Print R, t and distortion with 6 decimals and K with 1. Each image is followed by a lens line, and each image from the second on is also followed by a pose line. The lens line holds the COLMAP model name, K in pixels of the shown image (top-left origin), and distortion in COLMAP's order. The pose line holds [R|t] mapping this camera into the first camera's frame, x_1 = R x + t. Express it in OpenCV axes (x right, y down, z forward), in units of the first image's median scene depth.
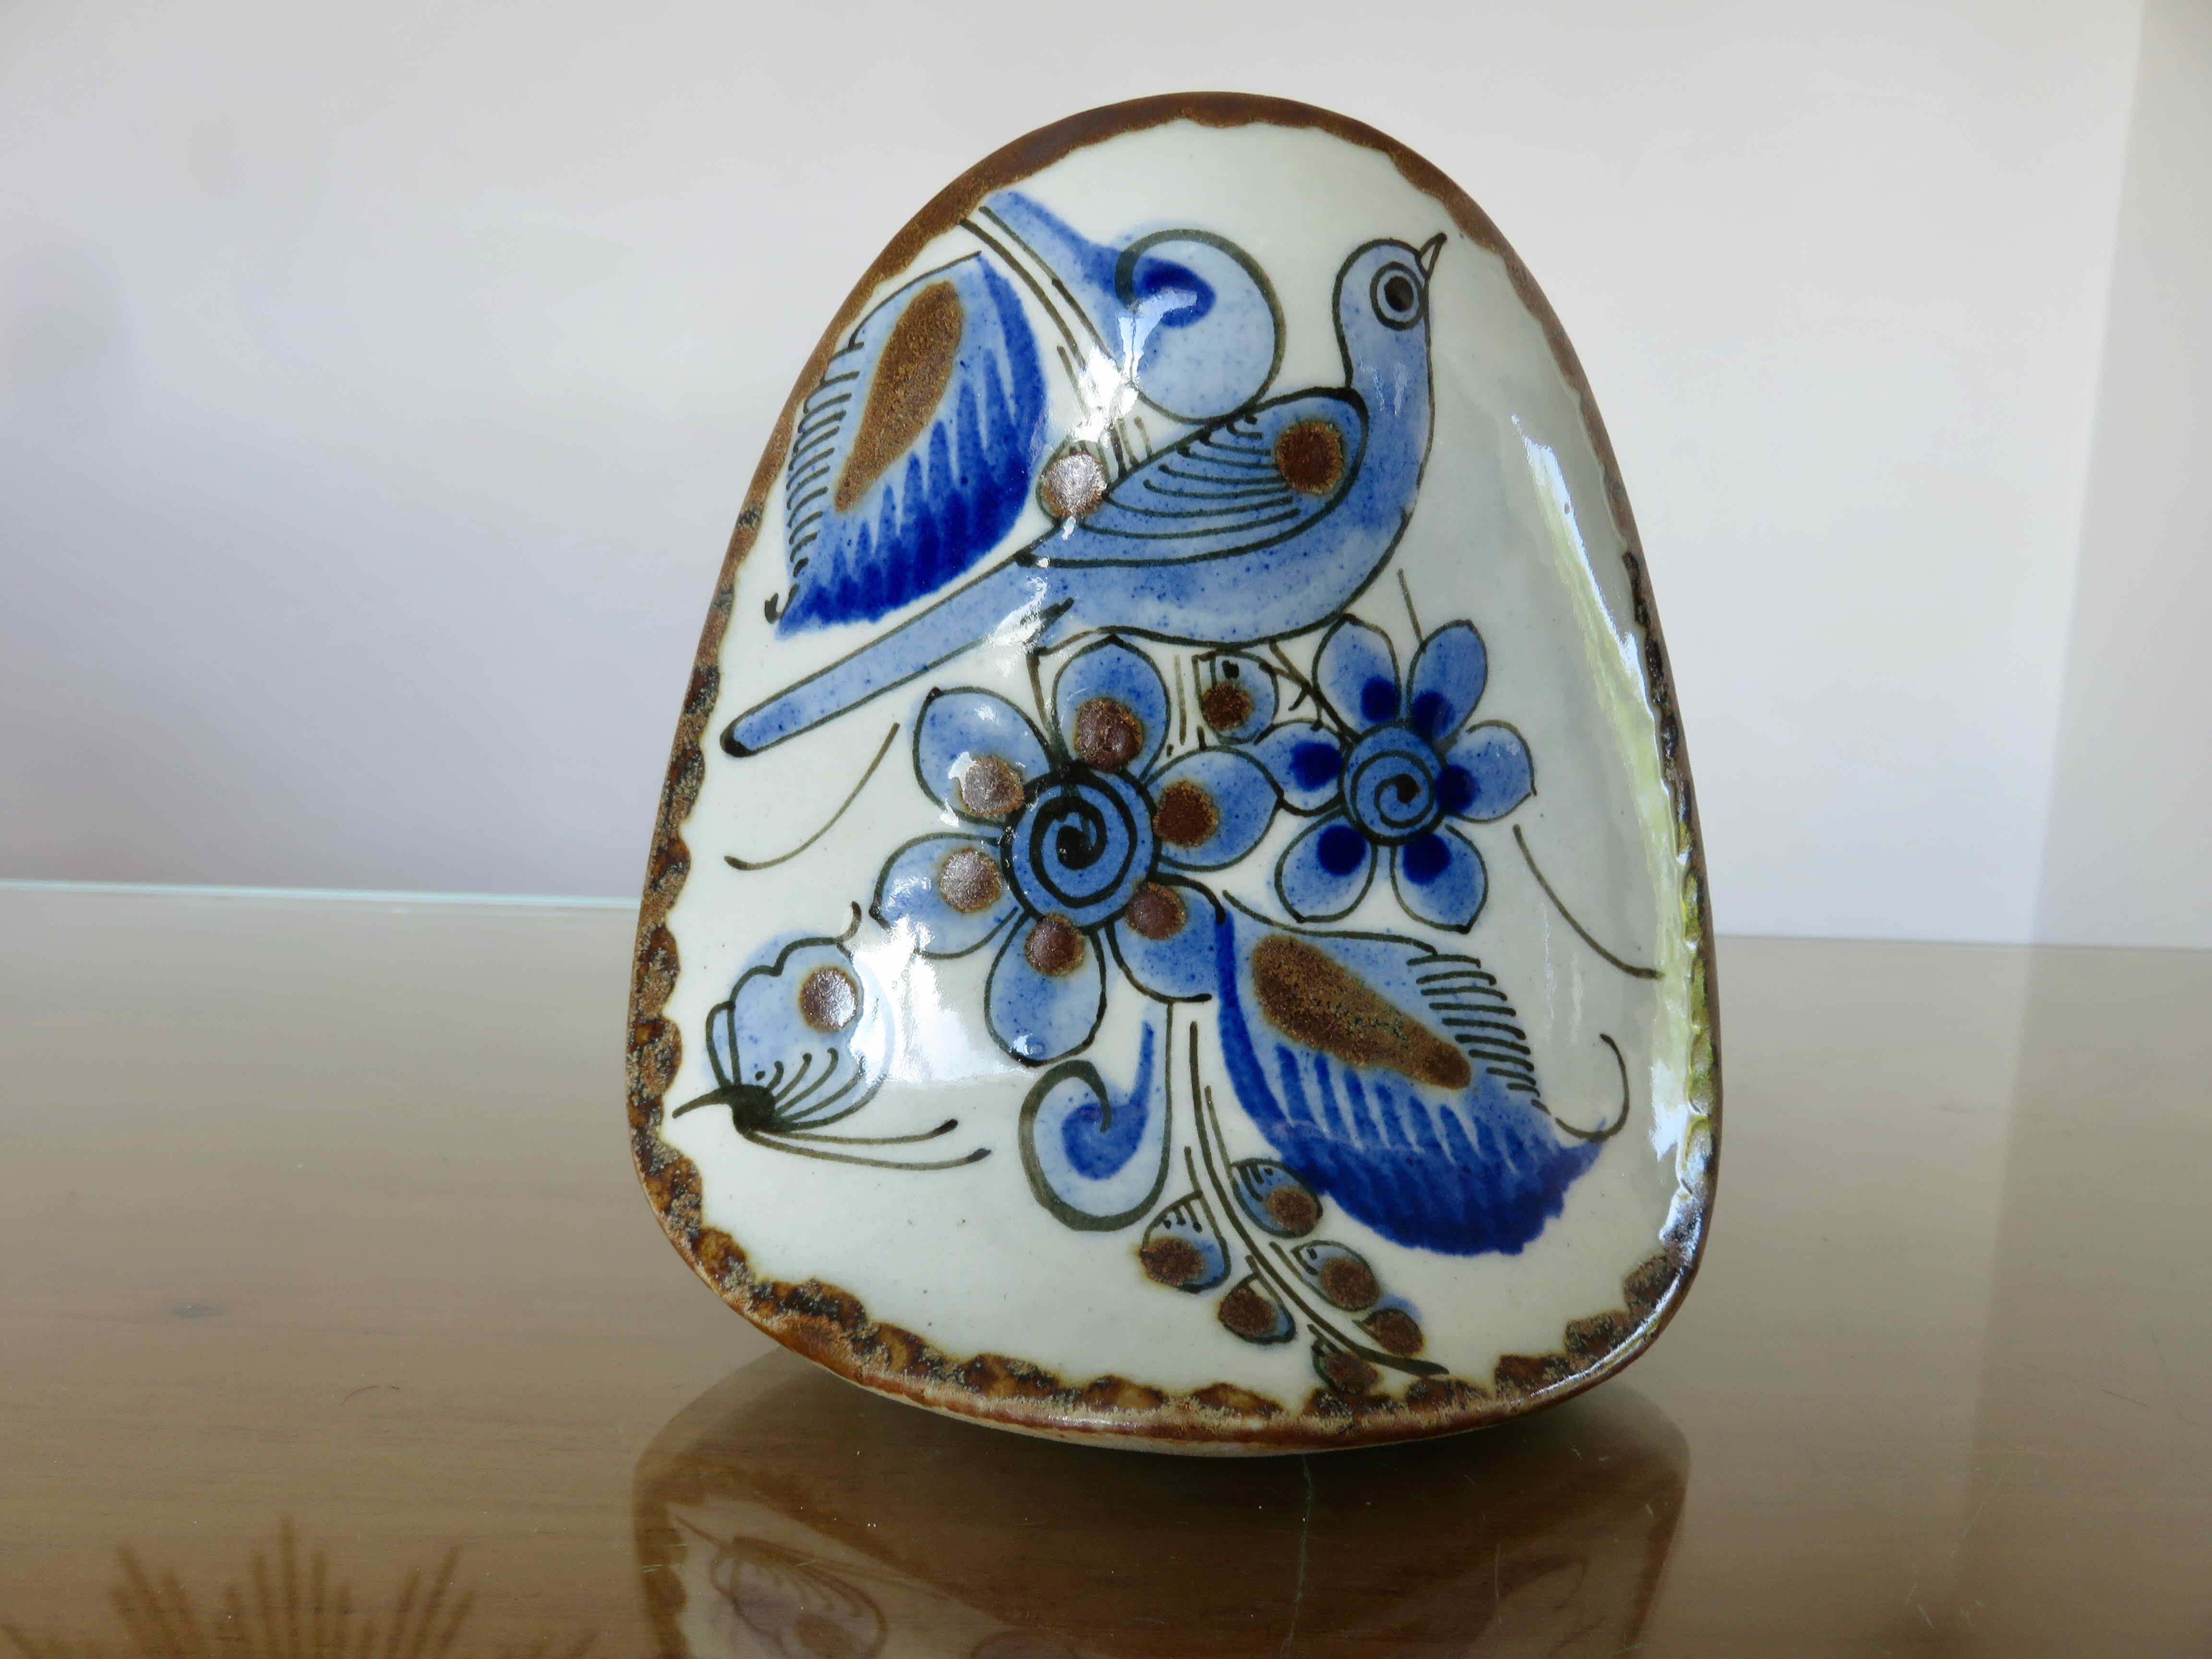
lens RADIAL K [[1669.4, 0, 1106.0], [0, 1669.4, 829.5], [0, 0, 1]] dist [-0.010629, -0.001701]
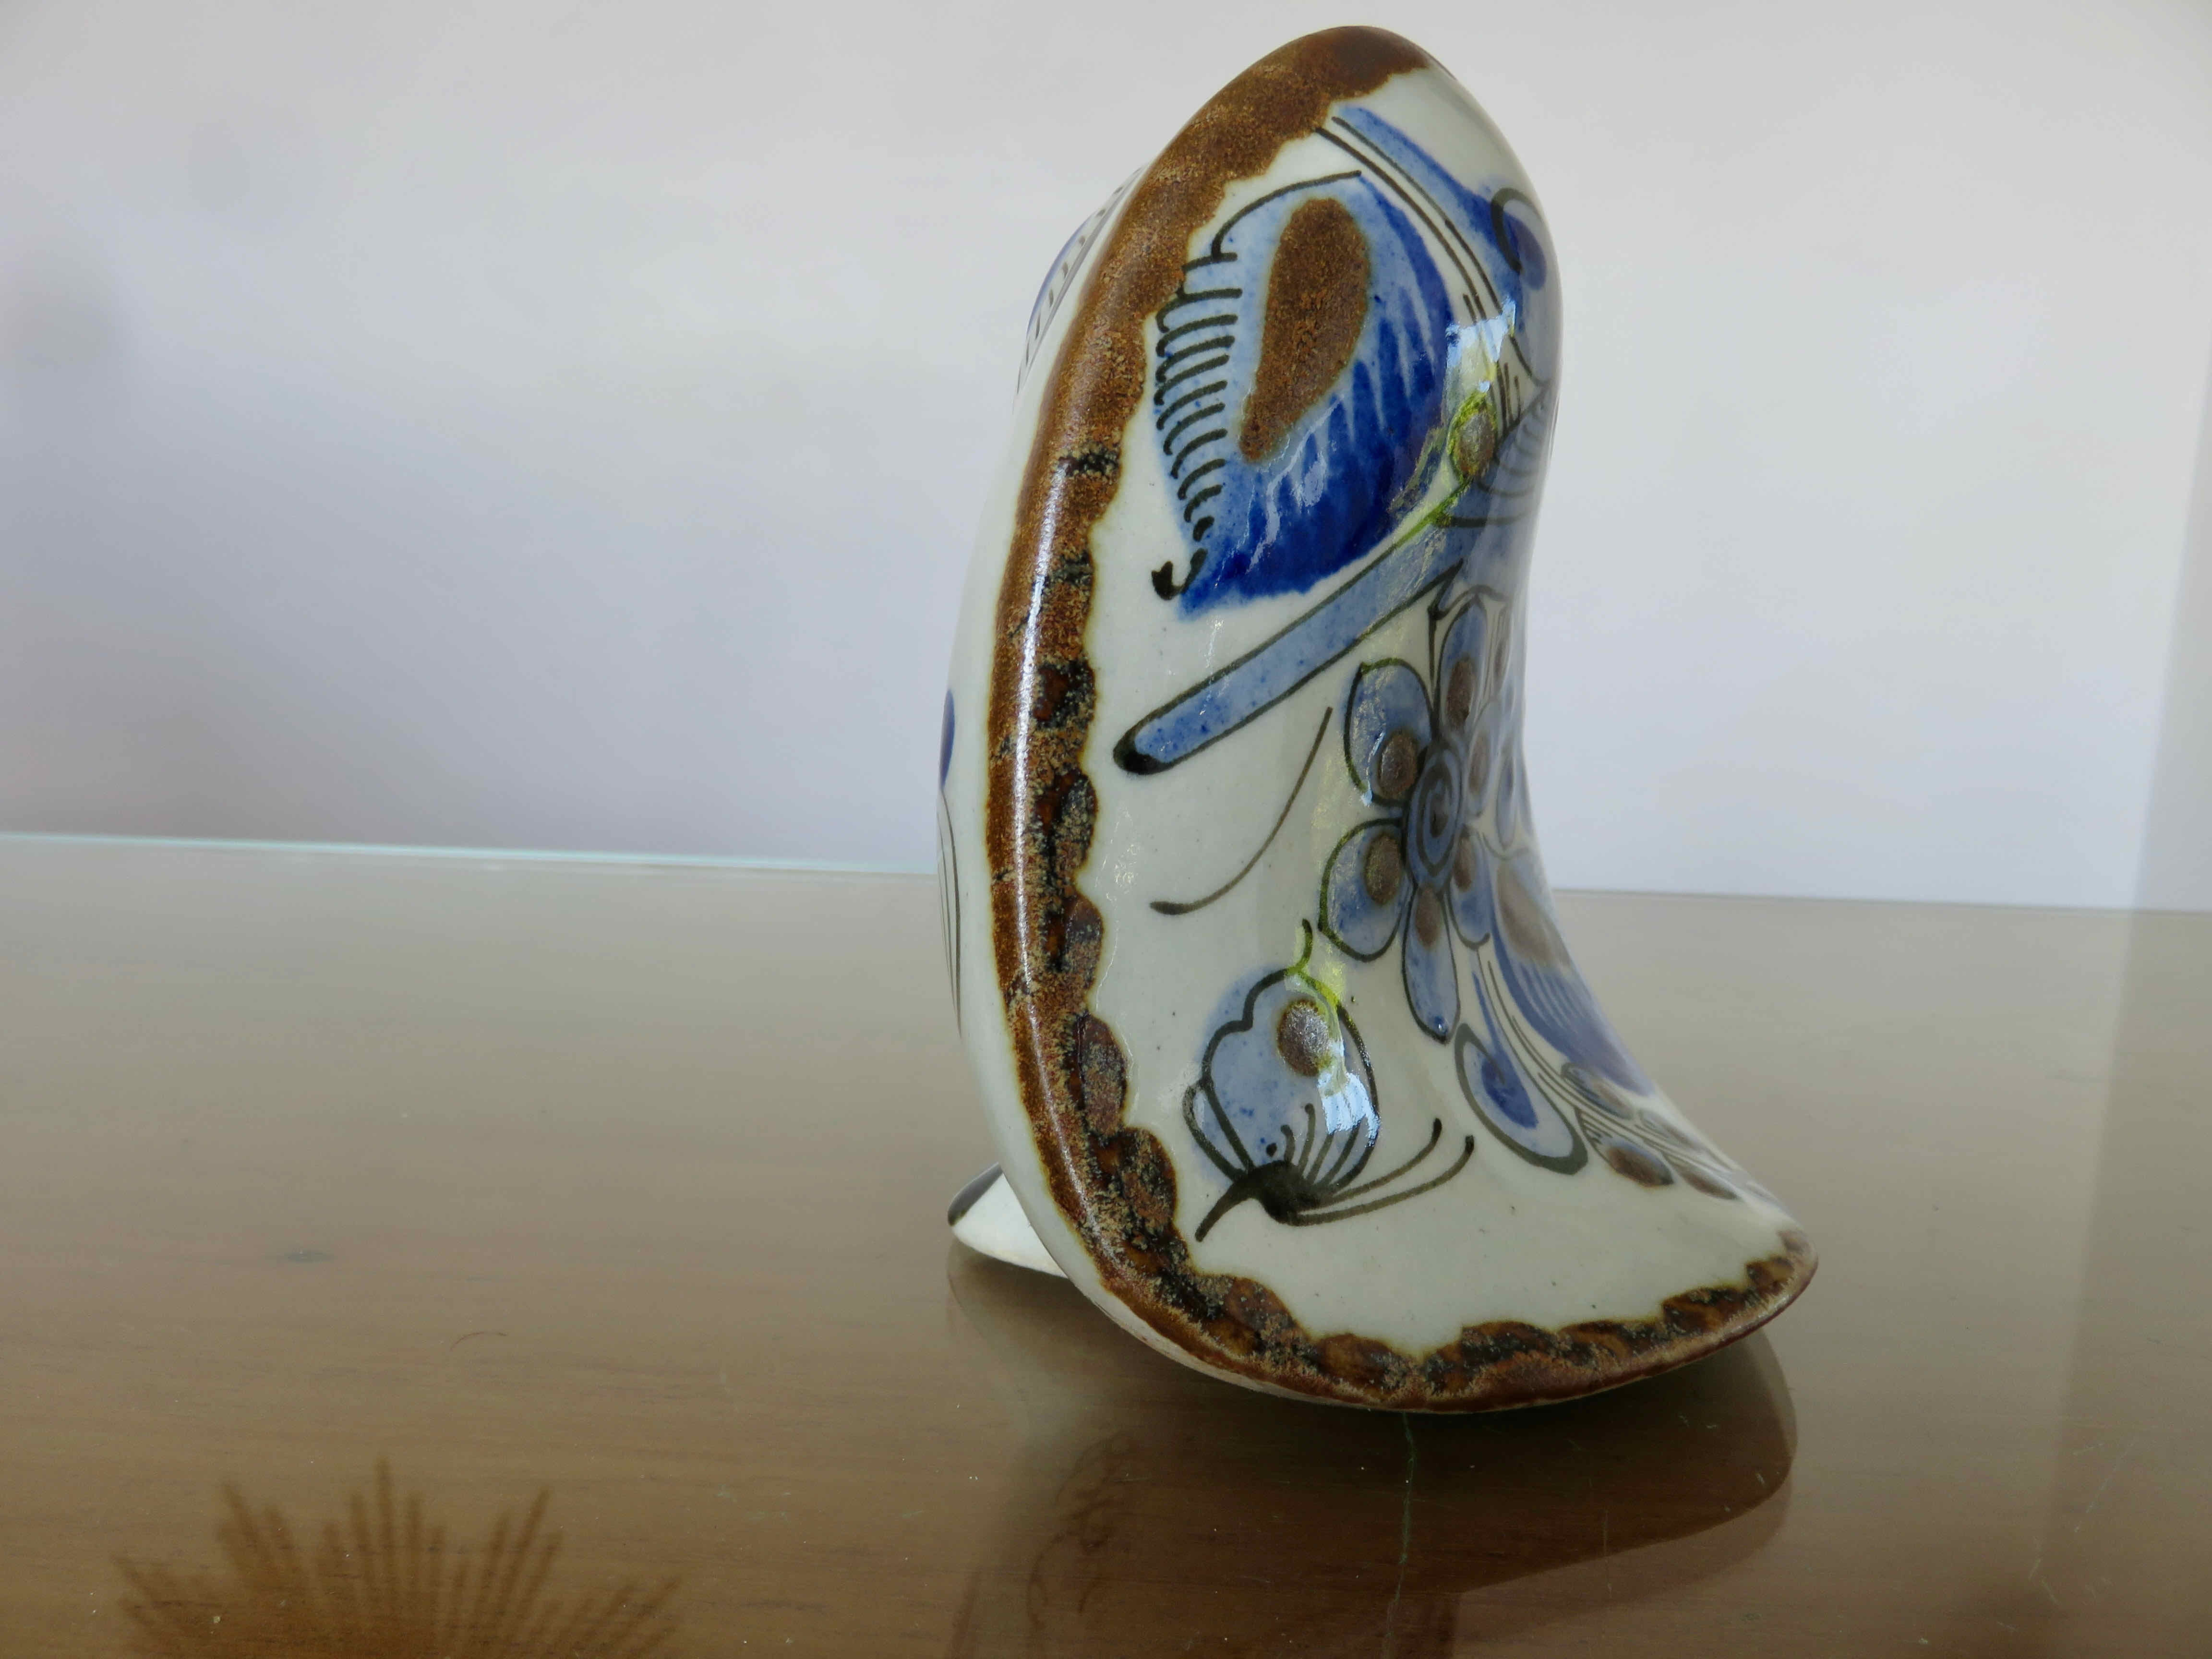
lens RADIAL K [[1669.4, 0, 1106.0], [0, 1669.4, 829.5], [0, 0, 1]] dist [-0.010629, -0.001701]
pose [[0.546155, -0.165642, 0.821144, -0.904870], [0.120027, 0.985614, 0.118988, -0.116945], [-0.829040, 0.033574, 0.558180, 0.601787]]
